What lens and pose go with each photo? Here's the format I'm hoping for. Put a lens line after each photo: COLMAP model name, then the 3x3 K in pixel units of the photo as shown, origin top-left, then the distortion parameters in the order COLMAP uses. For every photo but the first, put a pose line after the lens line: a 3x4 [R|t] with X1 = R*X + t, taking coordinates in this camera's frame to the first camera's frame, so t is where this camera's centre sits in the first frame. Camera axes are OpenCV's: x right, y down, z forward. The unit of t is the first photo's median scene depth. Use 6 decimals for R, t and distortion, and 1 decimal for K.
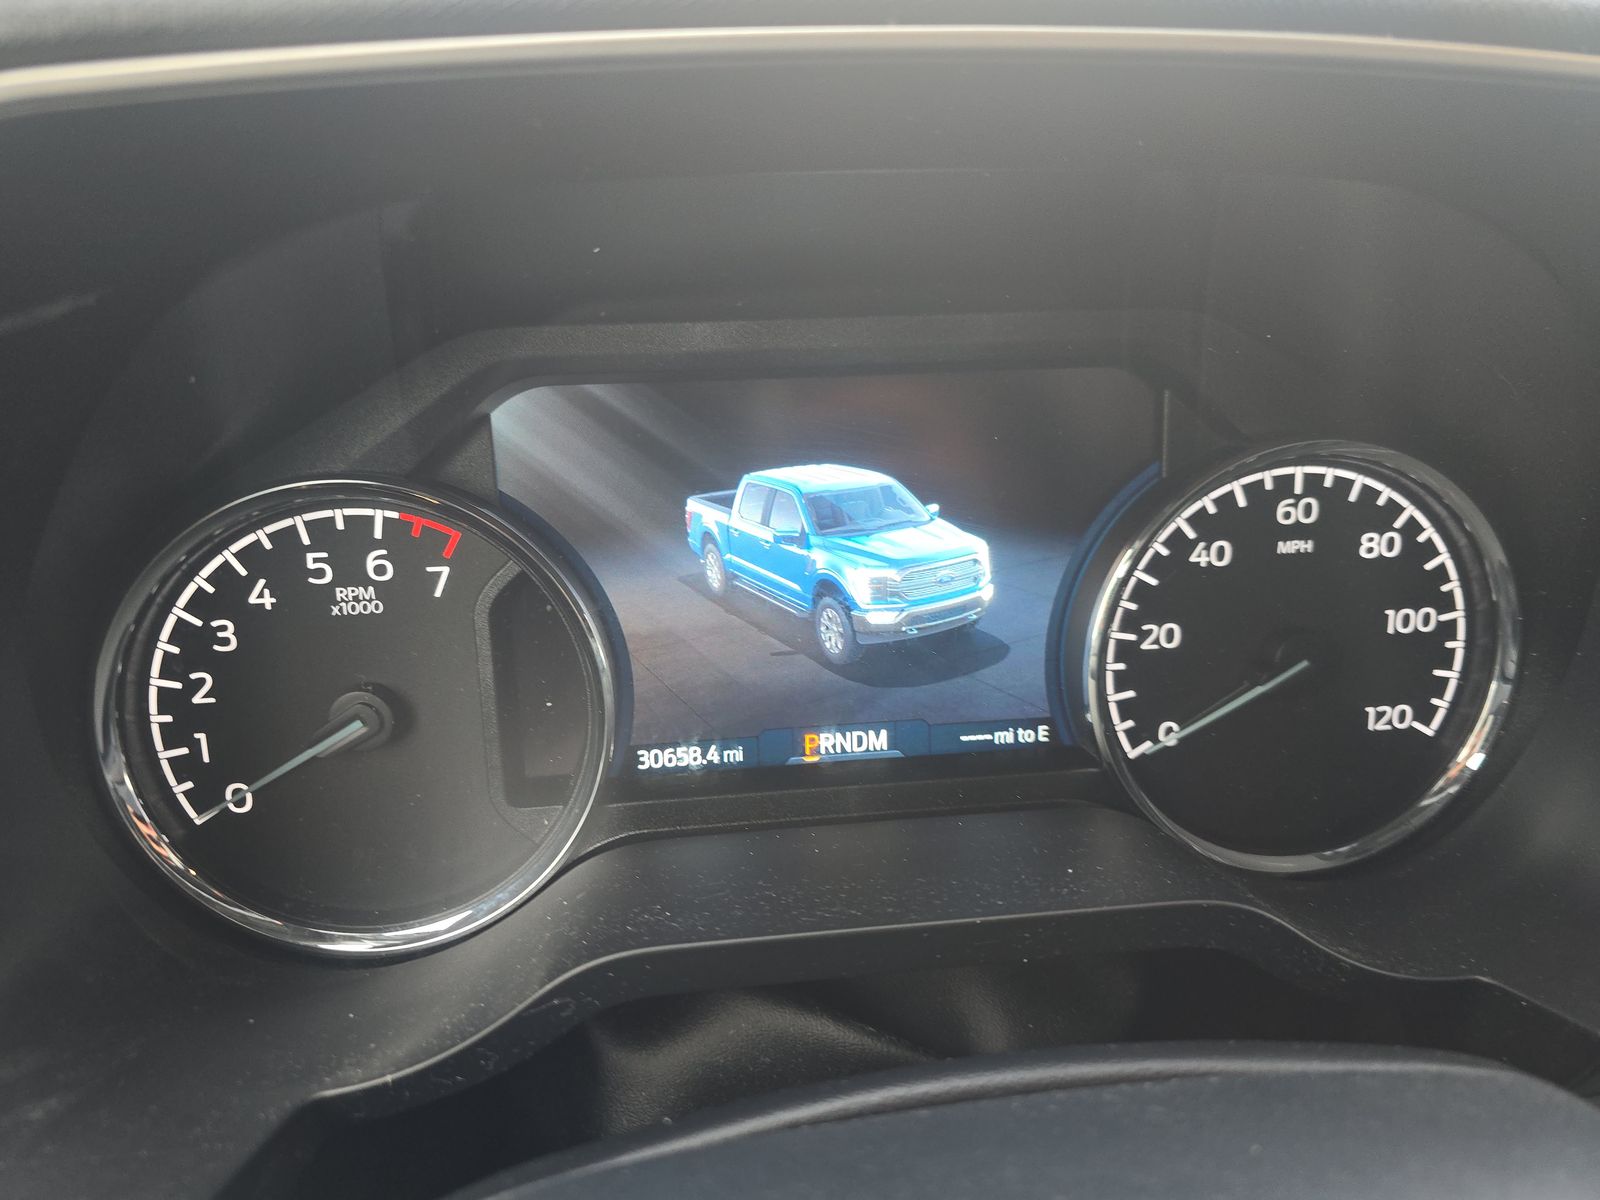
lens RADIAL K [[1079.8, 0, 770.2], [0, 1079.8, 590.6], [0, 0, 1]] dist [0.038183, -0.036996]
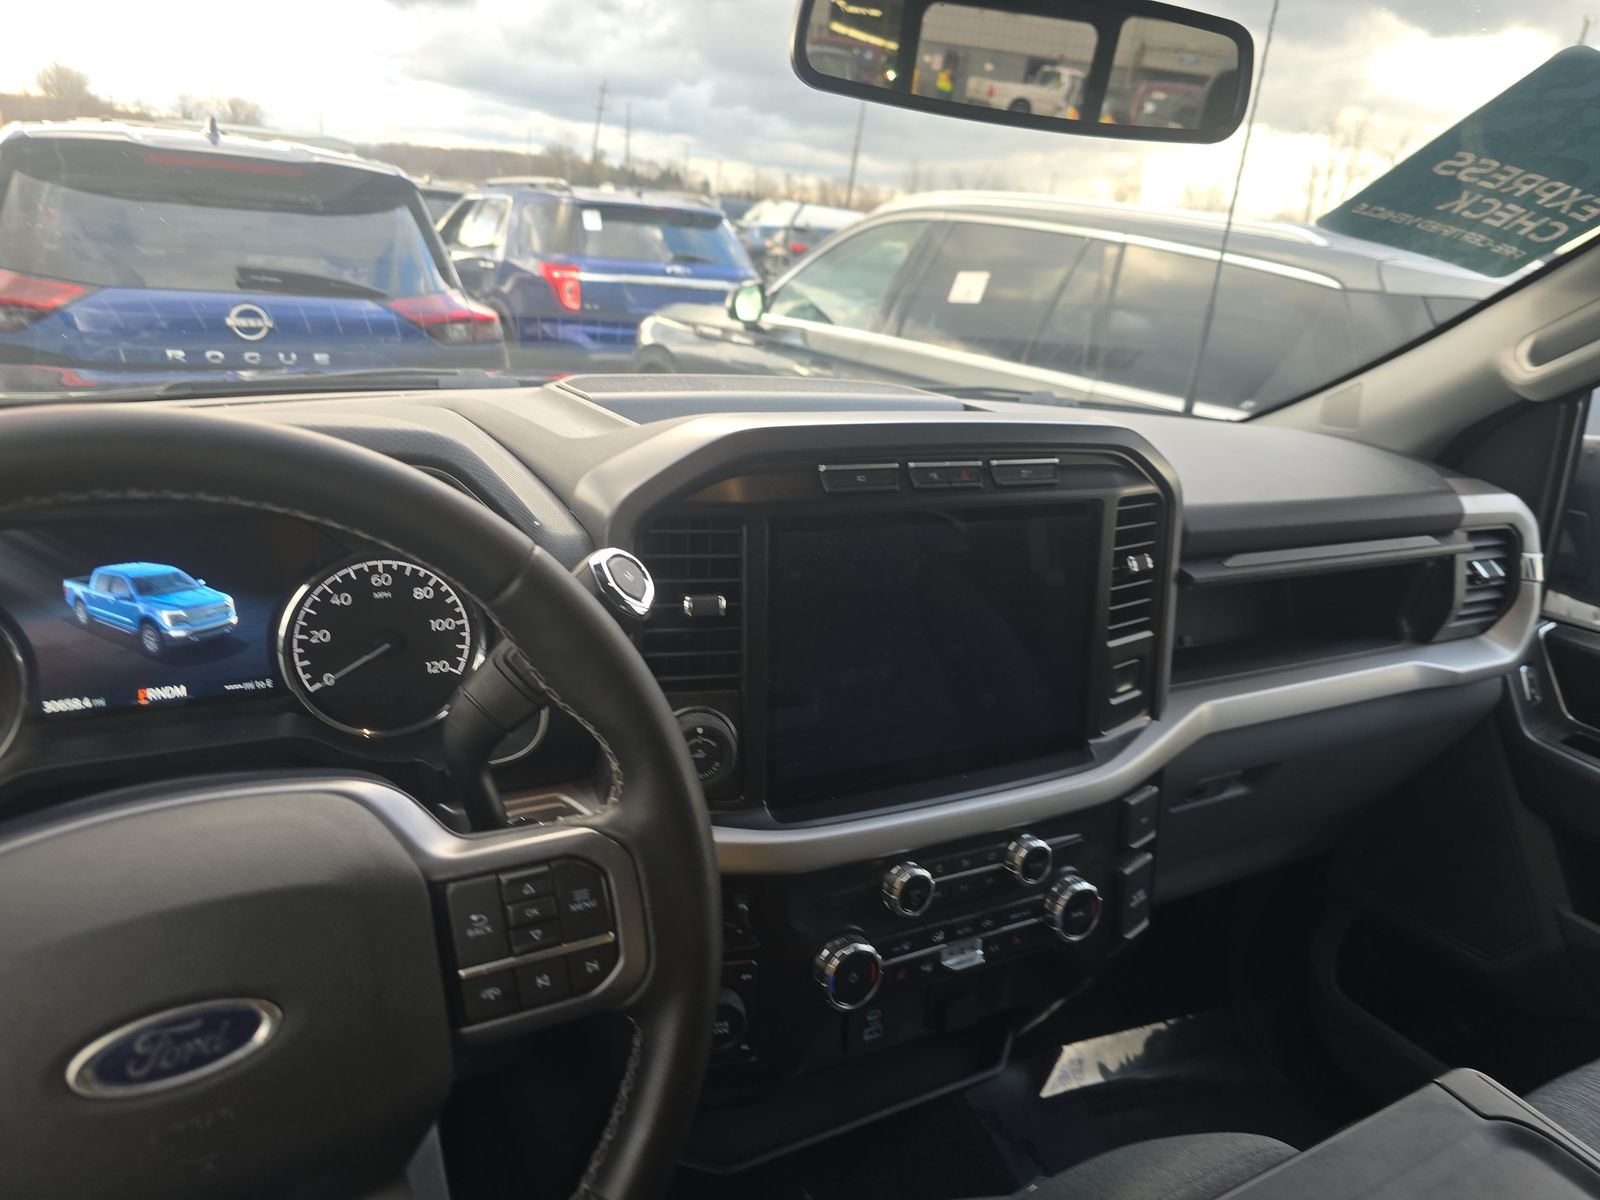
lens RADIAL K [[1079.8, 0, 785.8], [0, 1079.8, 602.0], [0, 0, 1]] dist [0.038183, -0.036996]
pose [[0.916061, -0.029266, 0.399969, 0.349267], [0.018273, 0.999344, 0.031273, -0.082735], [-0.400622, -0.021340, 0.915995, -1.467280]]
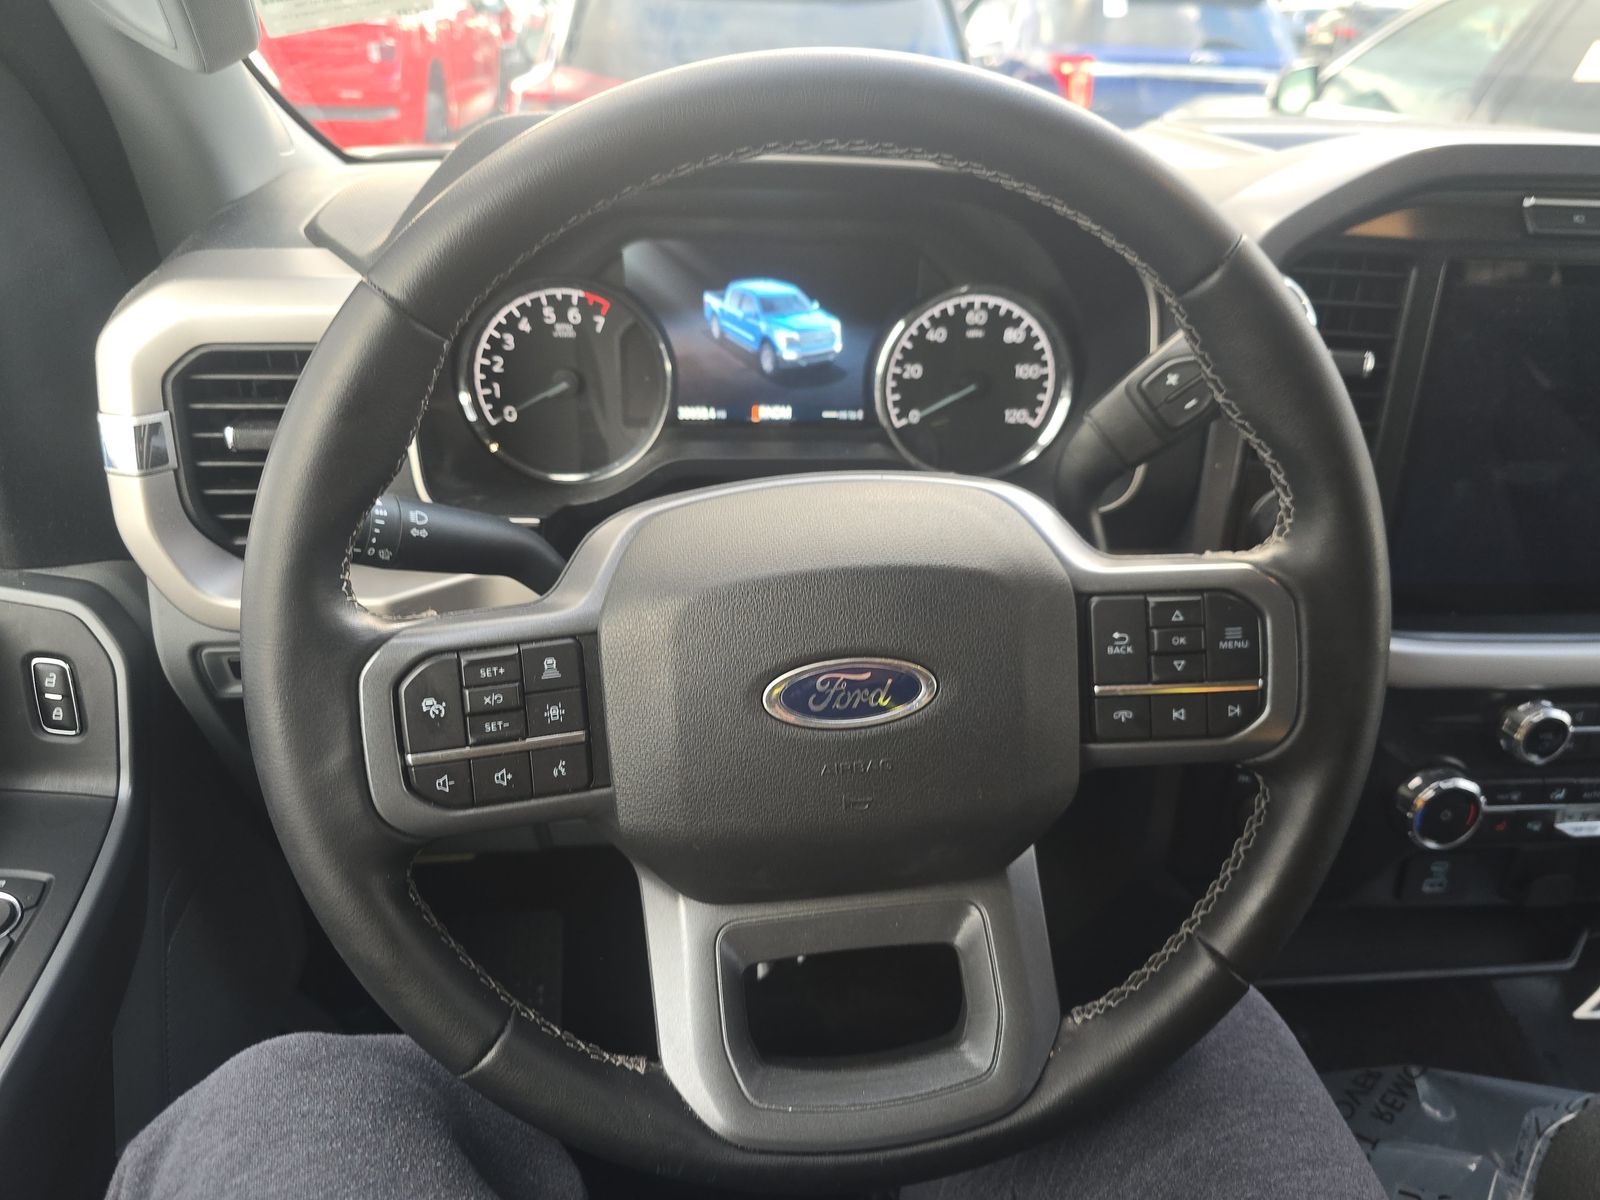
lens RADIAL K [[1079.8, 0, 796.7], [0, 1079.8, 609.2], [0, 0, 1]] dist [0.038183, -0.036996]
pose [[0.998146, 0.056574, 0.022438, 0.097764], [-0.059898, 0.978478, 0.197468, 0.097367], [-0.010784, -0.198446, 0.980053, -1.316283]]
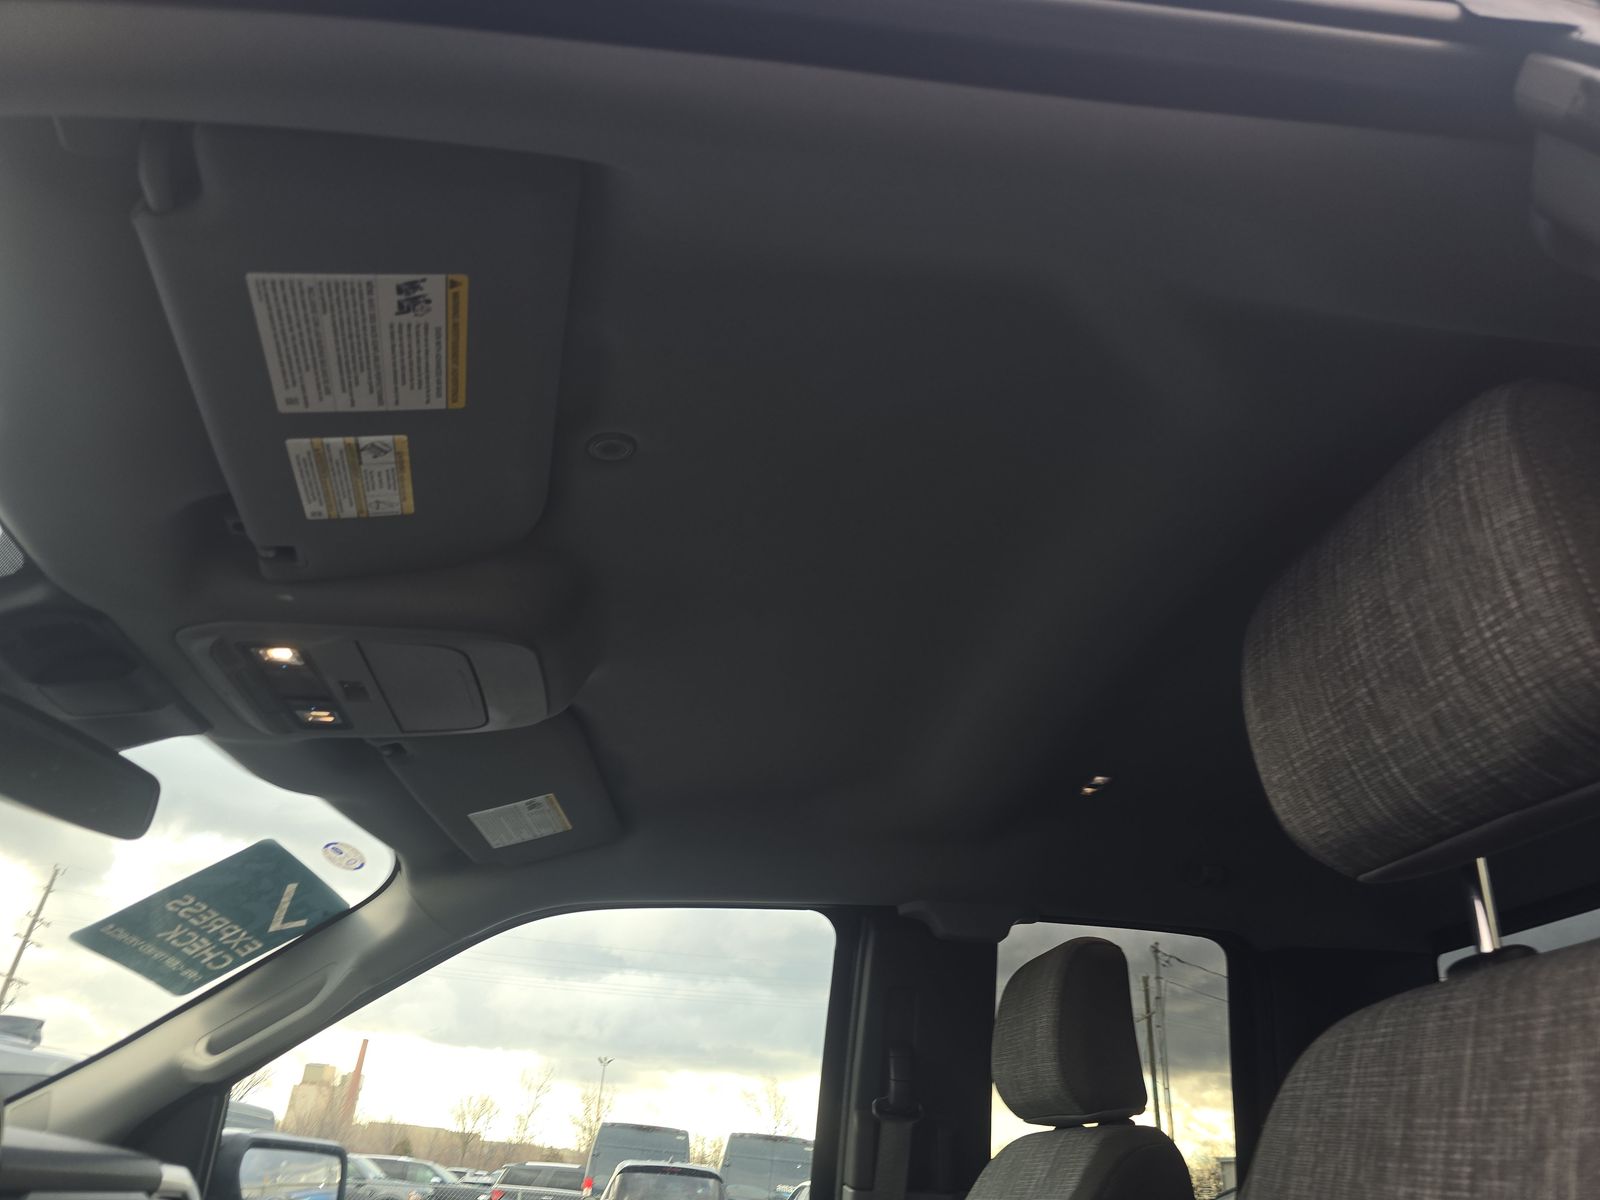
lens RADIAL K [[1079.8, 0, 815.5], [0, 1079.8, 604.9], [0, 0, 1]] dist [0.038183, -0.036996]
pose [[-0.015614, 0.495298, 0.868583, -1.365487], [0.257009, 0.841489, -0.475229, 0.651222], [-0.966283, 0.215814, -0.140435, -1.579428]]
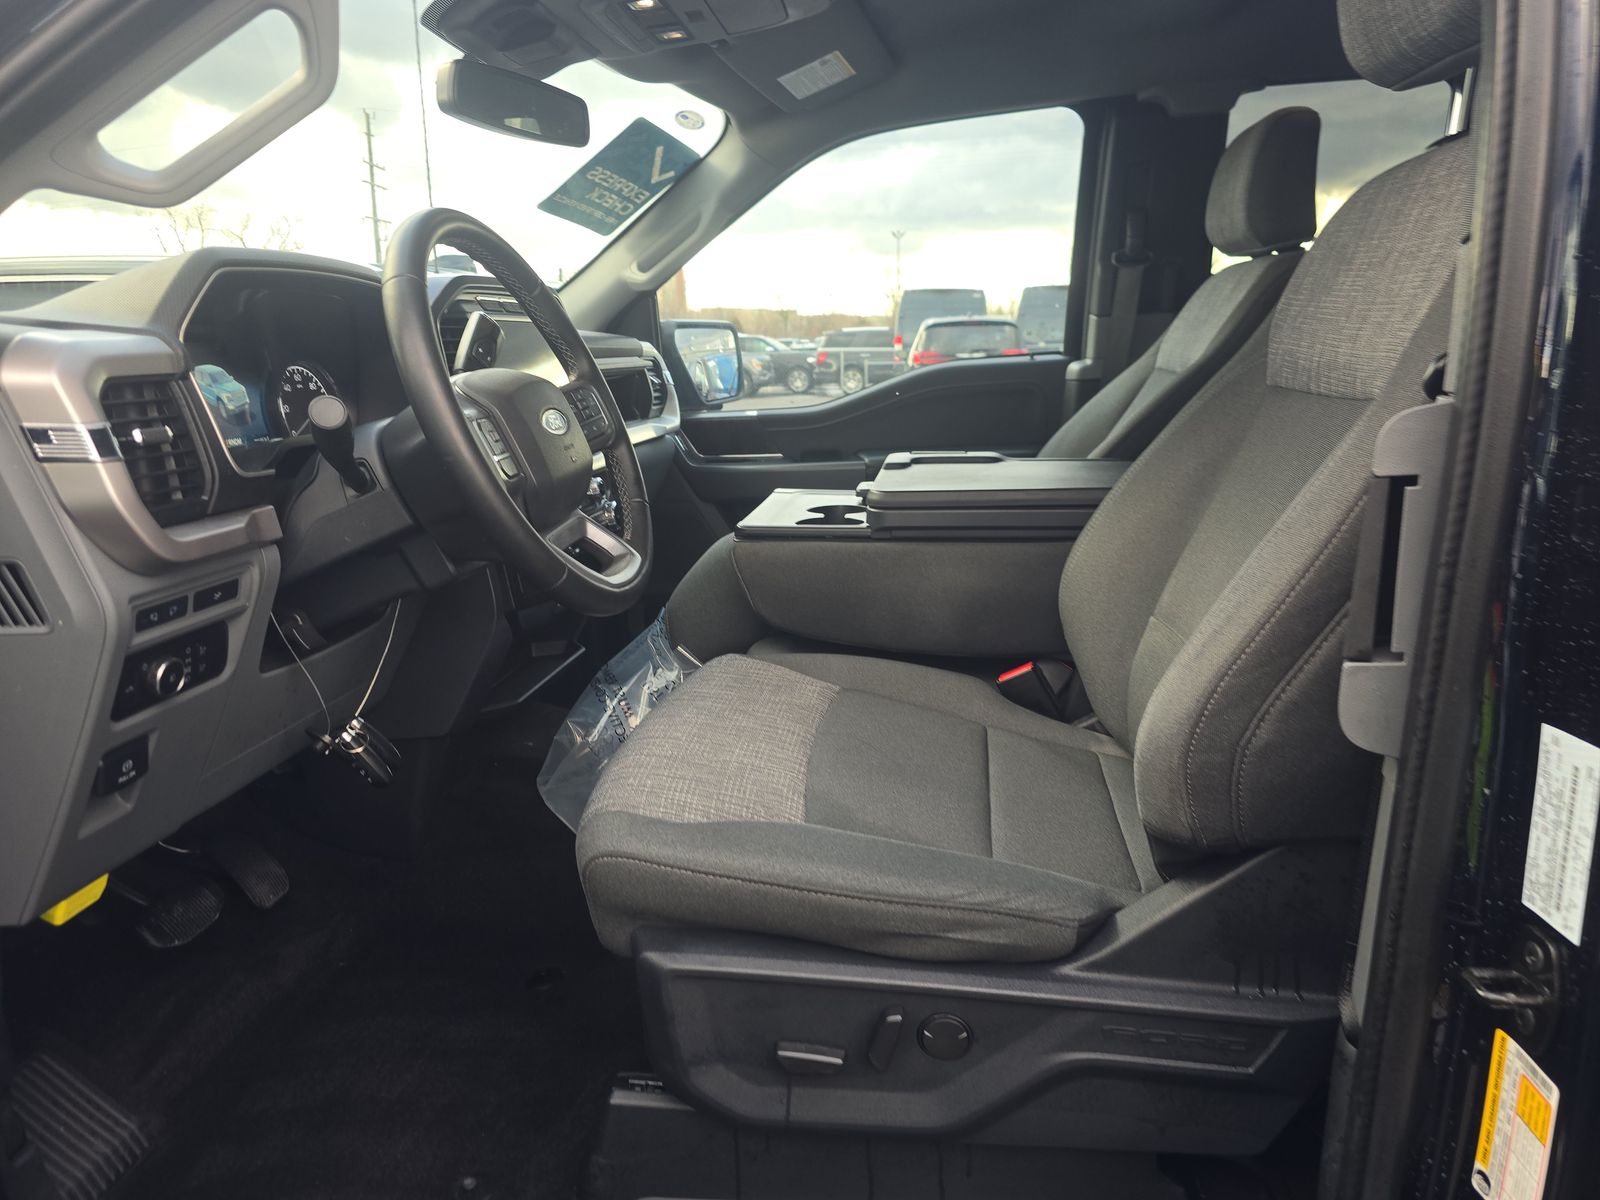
lens RADIAL K [[1079.8, 0, 790.4], [0, 1079.8, 606.2], [0, 0, 1]] dist [0.038183, -0.036996]
pose [[0.261632, -0.213913, 0.941164, -3.101007], [0.320033, 0.939191, 0.124499, 0.828426], [-0.910564, 0.268631, 0.314182, -1.768402]]
